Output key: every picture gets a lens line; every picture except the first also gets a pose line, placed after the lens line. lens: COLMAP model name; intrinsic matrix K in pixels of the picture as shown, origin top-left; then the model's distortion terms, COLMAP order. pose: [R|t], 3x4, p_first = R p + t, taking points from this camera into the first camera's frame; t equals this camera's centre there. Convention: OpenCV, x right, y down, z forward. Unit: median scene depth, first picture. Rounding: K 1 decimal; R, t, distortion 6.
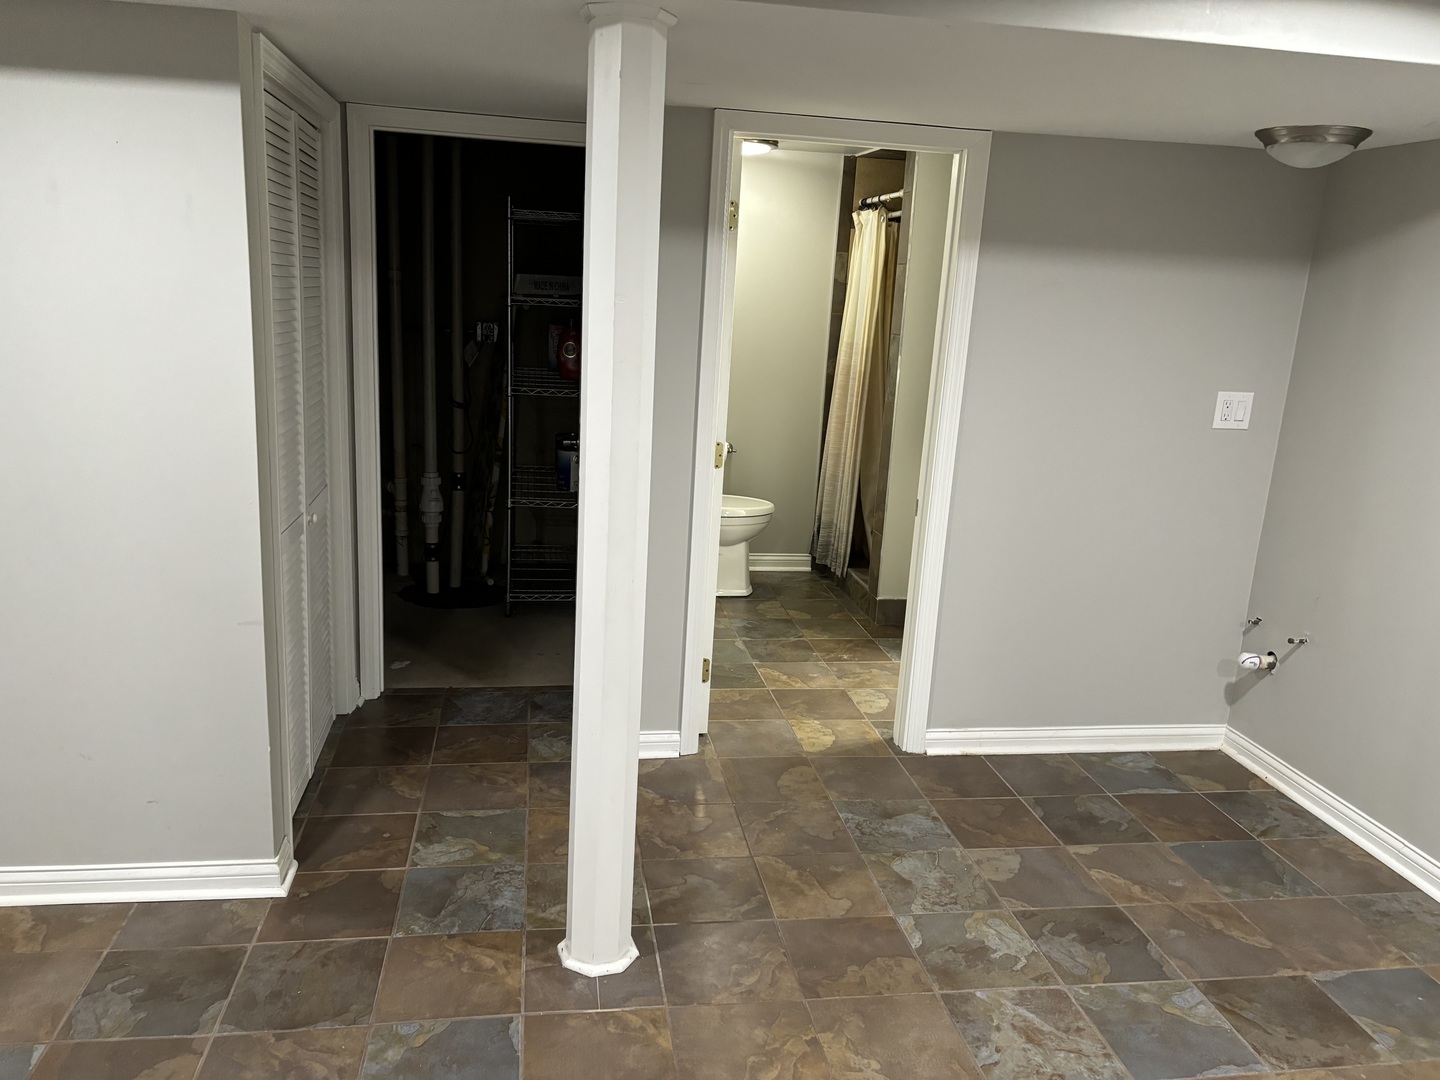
lens RADIAL K [[1078.1, 0, 713.8], [0, 1078.1, 540.8], [0, 0, 1]] dist [0.023737, -0.007587]
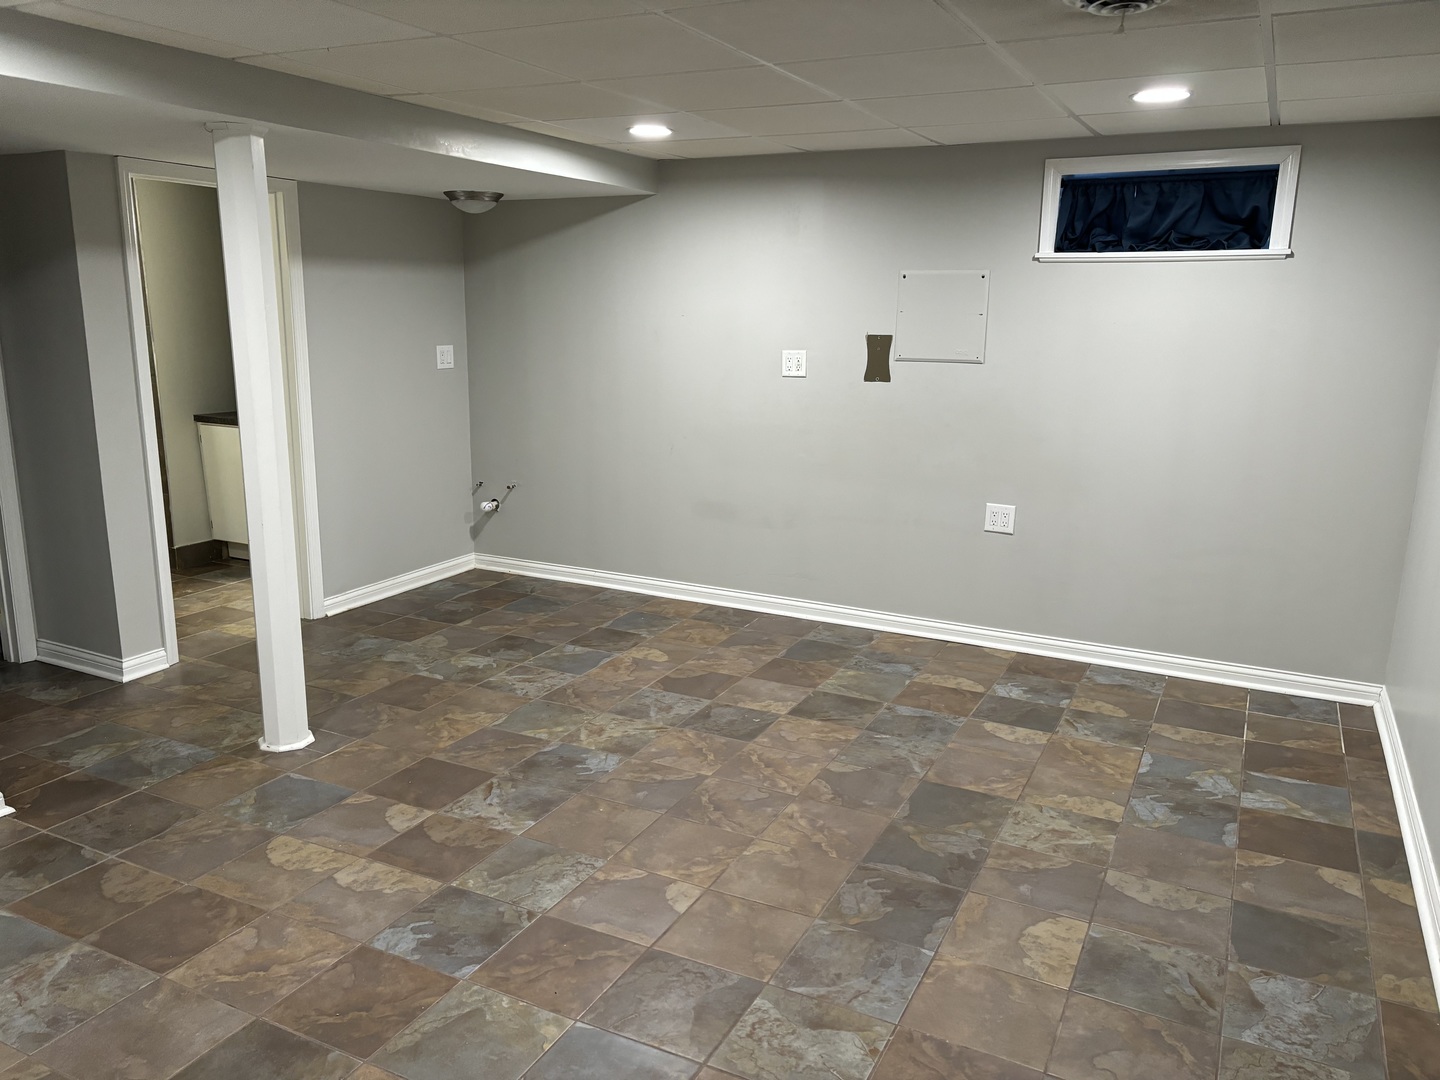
lens RADIAL K [[1078.1, 0, 719.2], [0, 1078.1, 539.8], [0, 0, 1]] dist [0.023737, -0.007587]
pose [[0.579628, -0.218260, 0.785108, -0.716964], [0.206841, 0.971315, 0.117320, 0.047805], [-0.788193, 0.094390, 0.608146, -0.332330]]
